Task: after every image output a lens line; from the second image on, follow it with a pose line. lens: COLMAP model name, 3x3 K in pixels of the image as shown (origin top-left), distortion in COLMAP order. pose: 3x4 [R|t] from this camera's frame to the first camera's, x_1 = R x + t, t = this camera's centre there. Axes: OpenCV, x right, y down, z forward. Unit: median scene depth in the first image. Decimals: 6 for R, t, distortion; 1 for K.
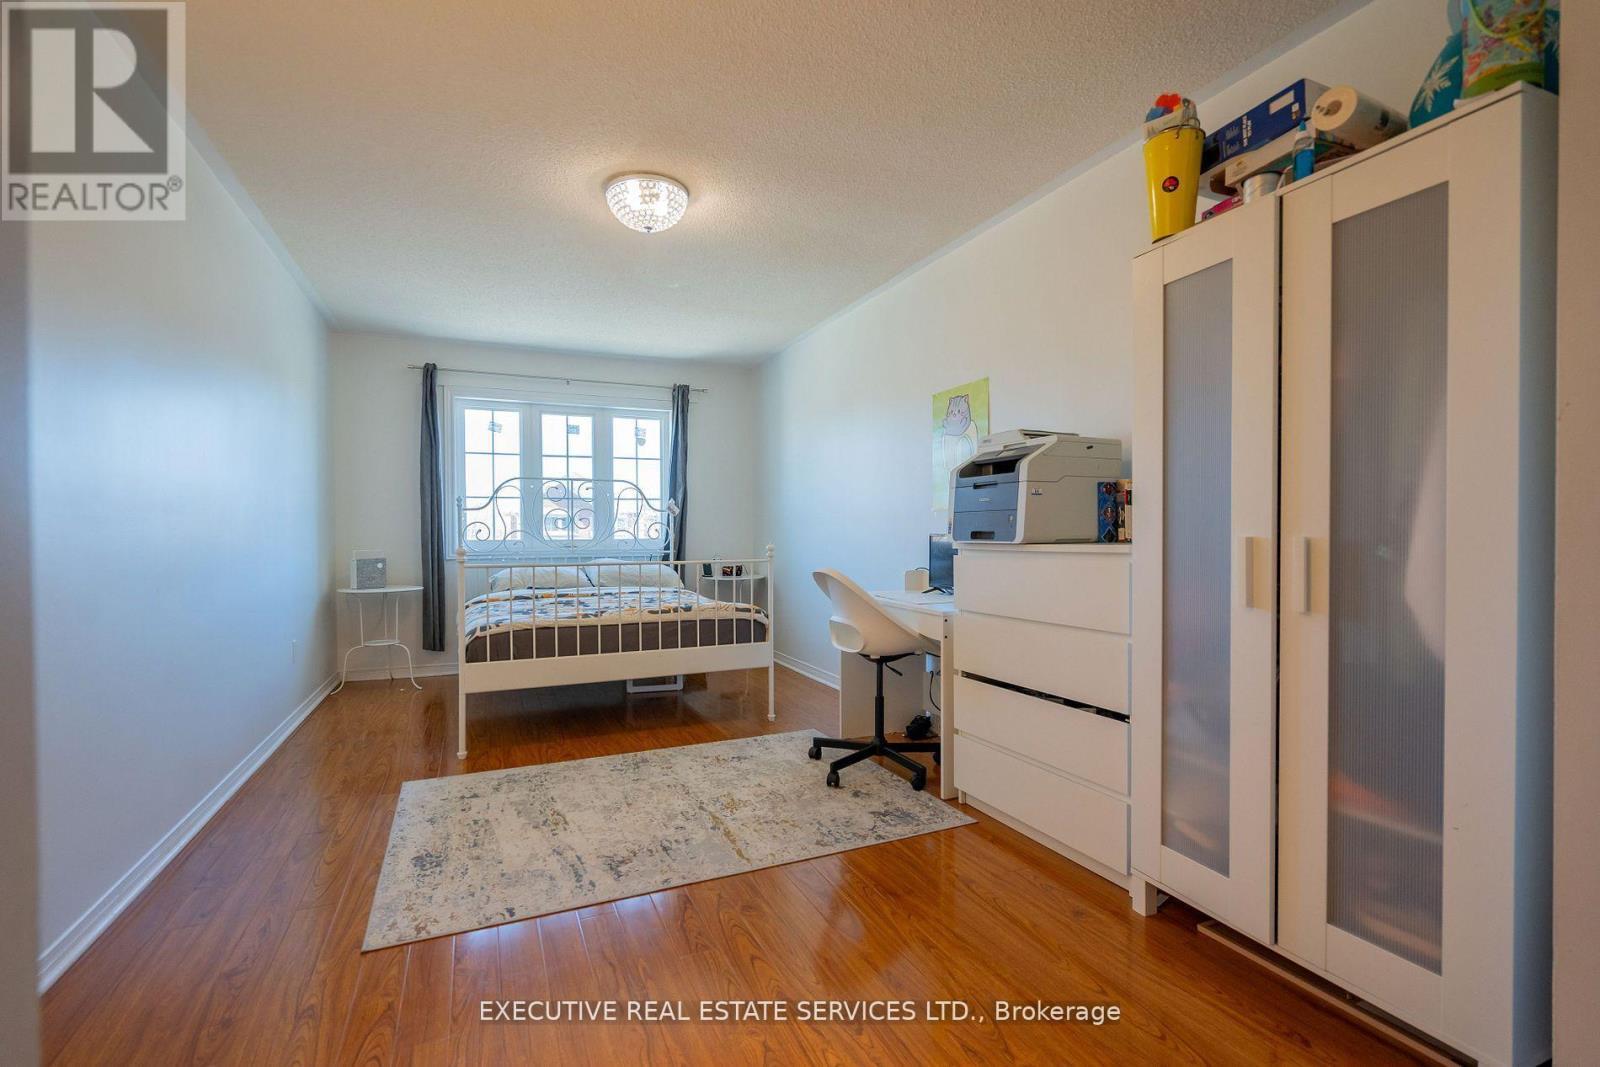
lens RADIAL K [[734.7, 0, 797.3], [0, 734.7, 530.4], [0, 0, 1]] dist [0.011841, 0.002207]
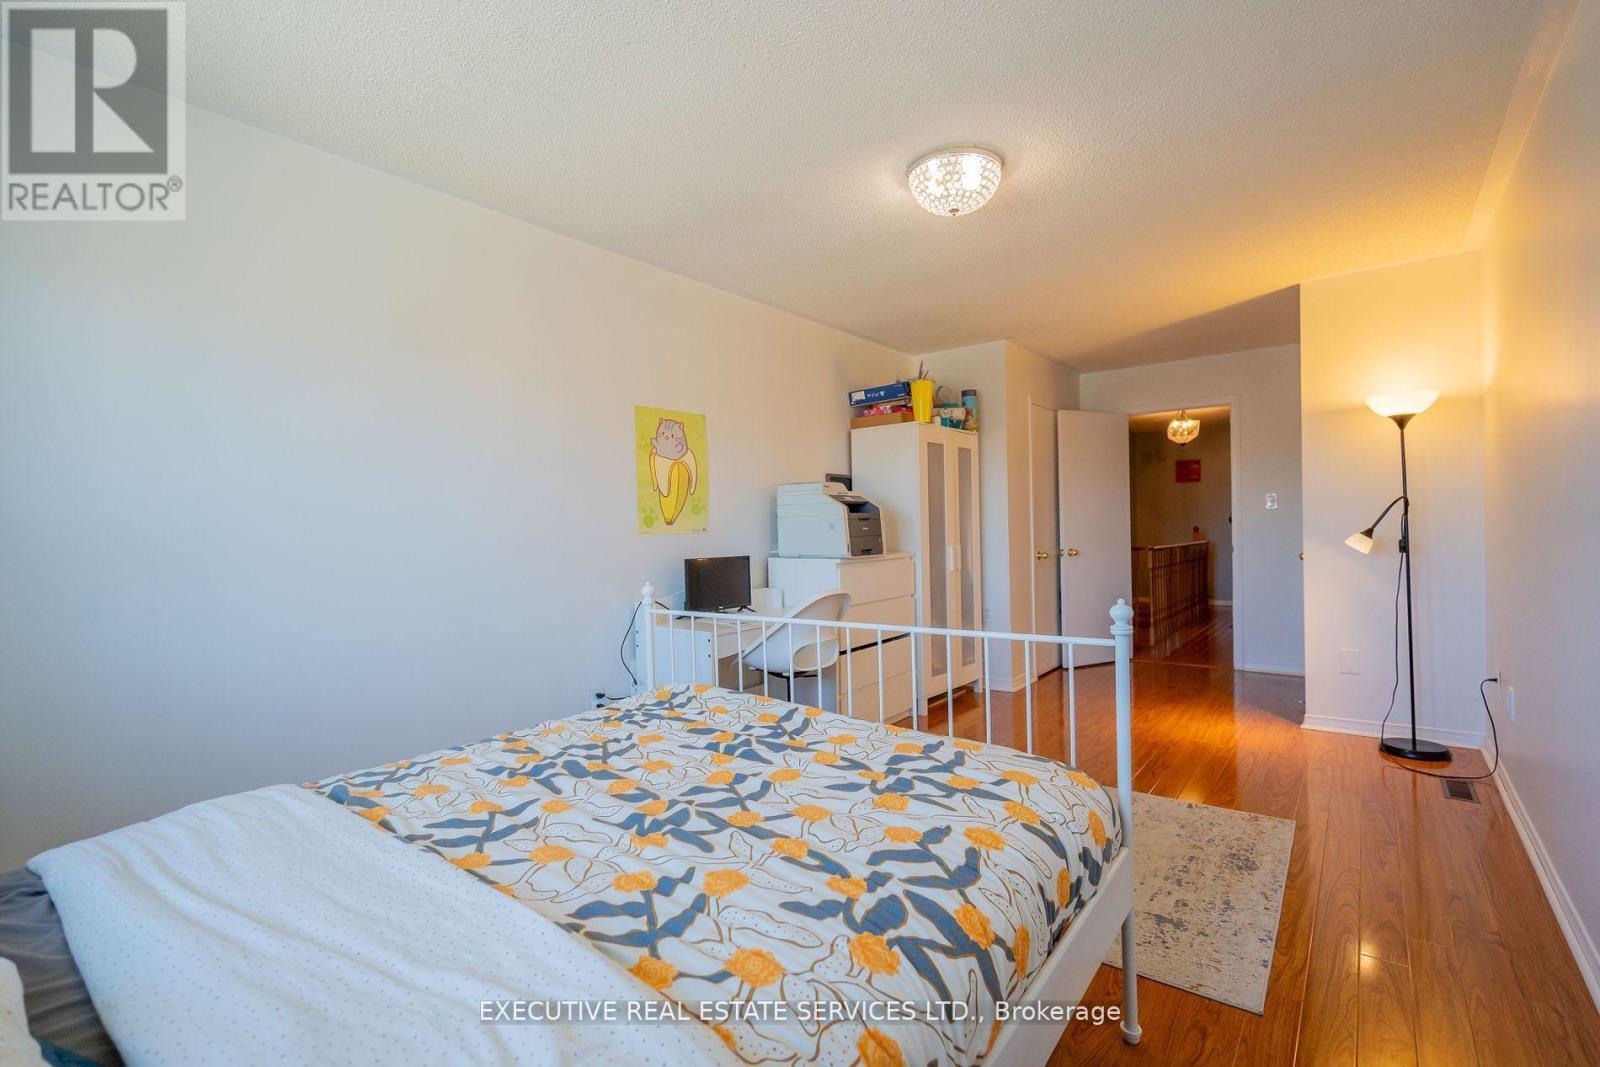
lens RADIAL K [[734.7, 0, 794.4], [0, 734.7, 532.6], [0, 0, 1]] dist [0.011841, 0.002207]
pose [[-0.480175, 0.016860, 0.877011, -0.985436], [0.026217, 0.999644, -0.004863, -0.028686], [-0.876781, 0.020657, -0.480446, 1.798241]]
